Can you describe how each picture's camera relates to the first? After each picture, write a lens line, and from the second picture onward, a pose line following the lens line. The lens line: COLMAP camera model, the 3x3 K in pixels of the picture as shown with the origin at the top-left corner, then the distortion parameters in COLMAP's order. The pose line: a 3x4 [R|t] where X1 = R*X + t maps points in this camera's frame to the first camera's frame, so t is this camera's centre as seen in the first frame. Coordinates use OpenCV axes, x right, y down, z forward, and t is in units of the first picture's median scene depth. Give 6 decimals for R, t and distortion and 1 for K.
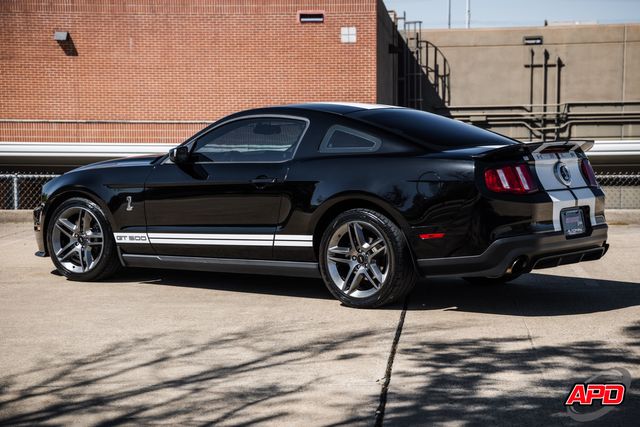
lens RADIAL K [[1504.0, 0, 335.5], [0, 1504.0, 213.5], [0, 0, 1]] dist [0.706498, 0.000000]
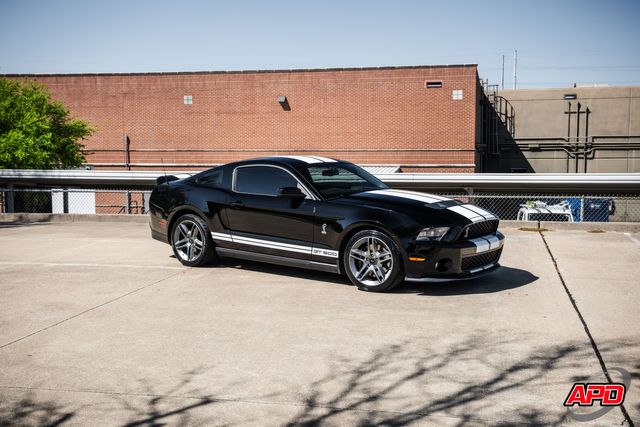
lens RADIAL K [[864.6, 0, 299.4], [0, 864.6, 226.0], [0, 0, 1]] dist [0.161330, 0.000000]
pose [[0.991168, 0.015669, -0.131683, -0.082204], [-0.010625, 0.999186, 0.038913, -0.036766], [0.132185, -0.037170, 0.990528, 0.184161]]
